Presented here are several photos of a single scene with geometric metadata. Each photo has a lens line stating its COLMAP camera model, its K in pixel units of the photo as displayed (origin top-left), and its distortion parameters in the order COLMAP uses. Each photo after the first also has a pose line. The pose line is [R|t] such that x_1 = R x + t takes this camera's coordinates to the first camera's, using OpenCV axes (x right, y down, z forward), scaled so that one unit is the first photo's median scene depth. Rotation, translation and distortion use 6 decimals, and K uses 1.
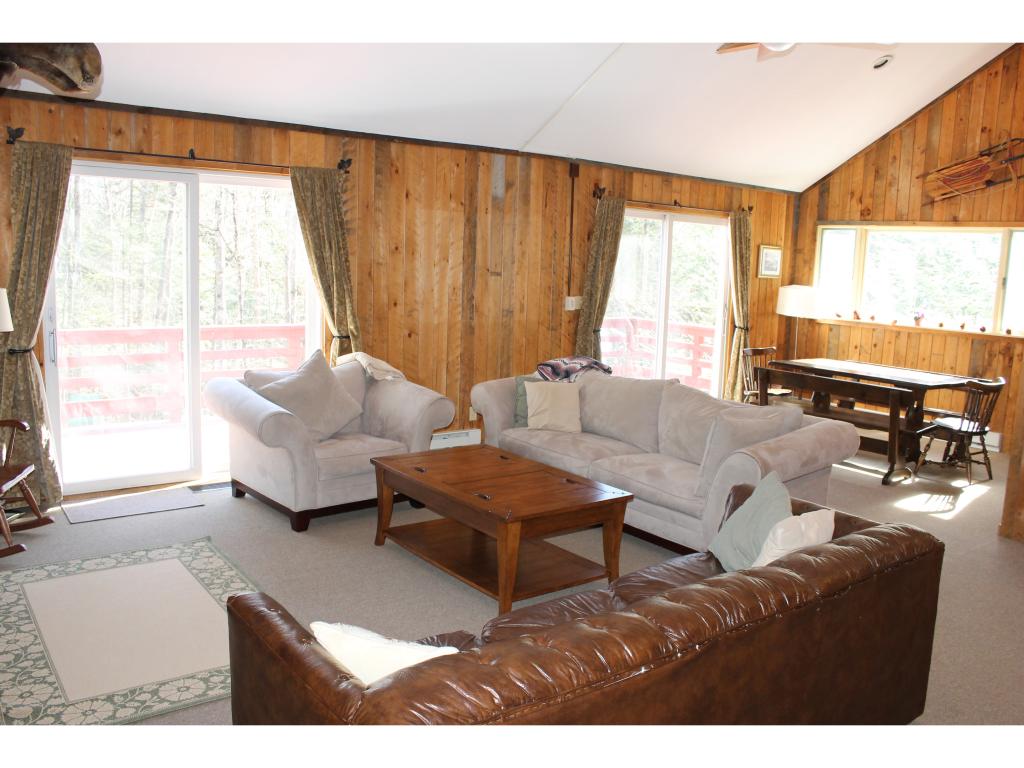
lens RADIAL K [[893.6, 0, 512.0], [0, 893.6, 384.0], [0, 0, 1]] dist [-0.157053, 0.149967]
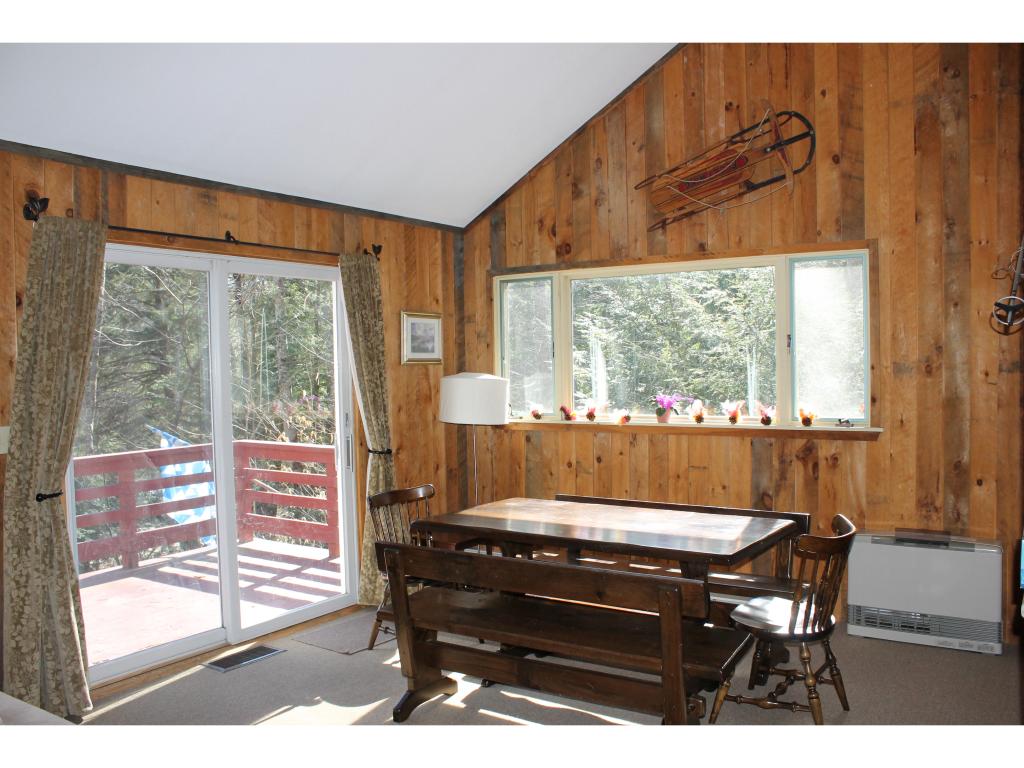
lens RADIAL K [[893.6, 0, 512.0], [0, 893.6, 384.0], [0, 0, 1]] dist [-0.157053, 0.149967]
pose [[0.946869, -0.065666, 0.314844, 0.171505], [0.101345, 0.989982, -0.098312, -0.043967], [-0.305235, 0.124996, 0.944038, 0.440612]]
